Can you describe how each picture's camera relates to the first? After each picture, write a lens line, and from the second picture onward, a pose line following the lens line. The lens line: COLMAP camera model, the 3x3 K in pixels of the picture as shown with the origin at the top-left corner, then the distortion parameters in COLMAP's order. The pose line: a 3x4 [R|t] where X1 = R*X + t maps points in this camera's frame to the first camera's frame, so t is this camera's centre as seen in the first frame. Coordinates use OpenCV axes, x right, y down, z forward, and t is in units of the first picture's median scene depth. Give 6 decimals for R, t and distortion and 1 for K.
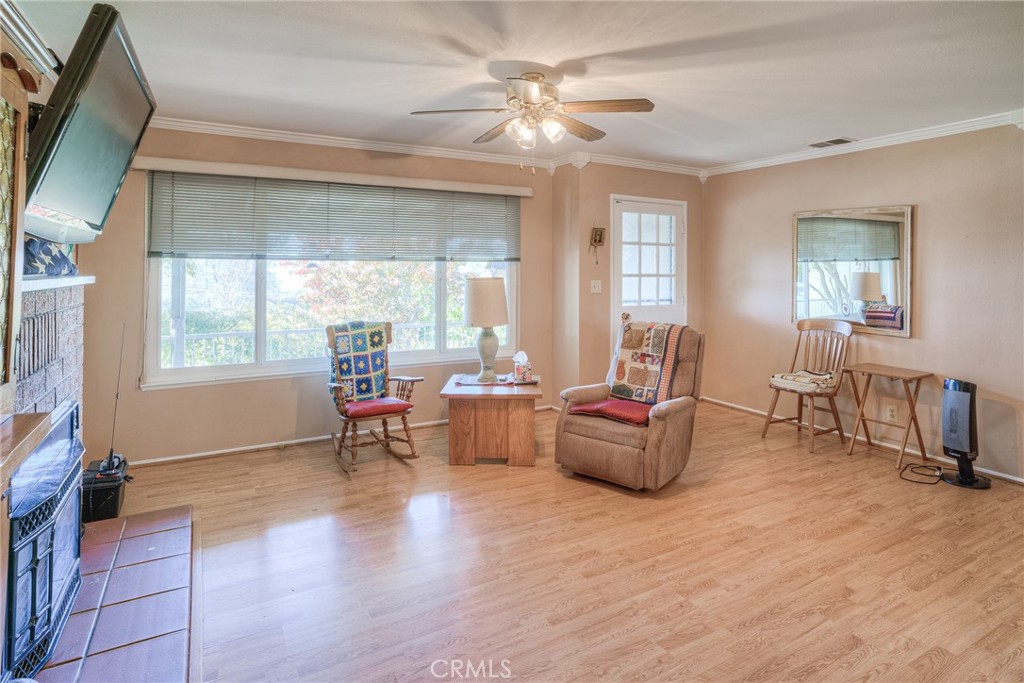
lens RADIAL K [[571.5, 0, 511.2], [0, 571.5, 312.2], [0, 0, 1]] dist [-0.054749, 0.030825]
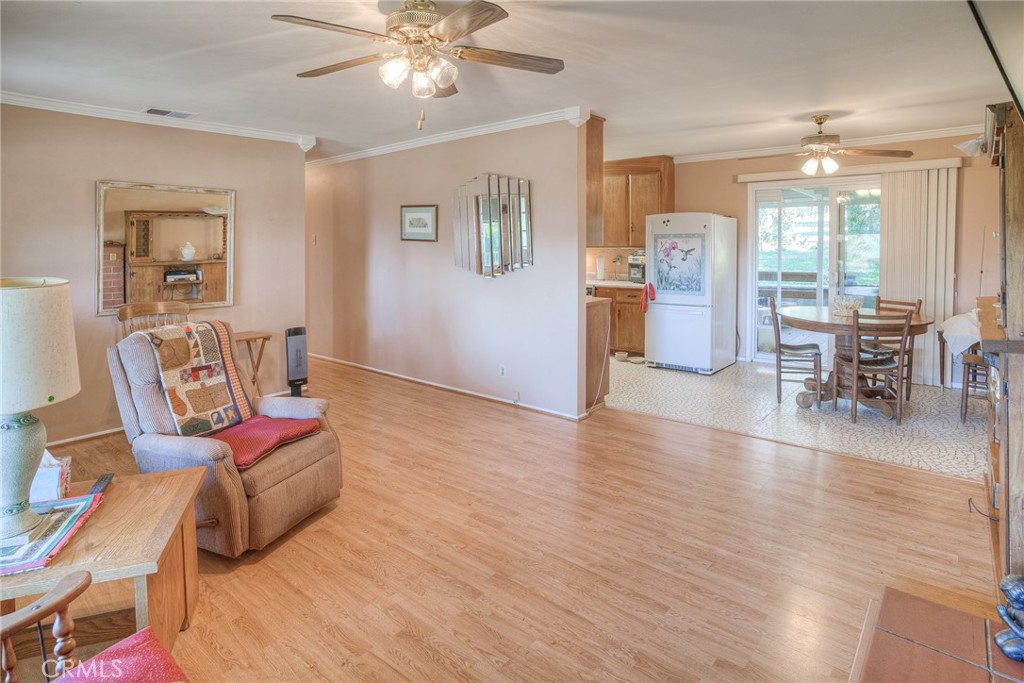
lens RADIAL K [[571.5, 0, 511.2], [0, 571.5, 312.2], [0, 0, 1]] dist [-0.054749, 0.030825]
pose [[-0.377771, -0.115782, 0.918631, -0.658034], [0.072548, 0.985399, 0.154031, -0.089773], [-0.923052, 0.124834, -0.363855, 1.030475]]
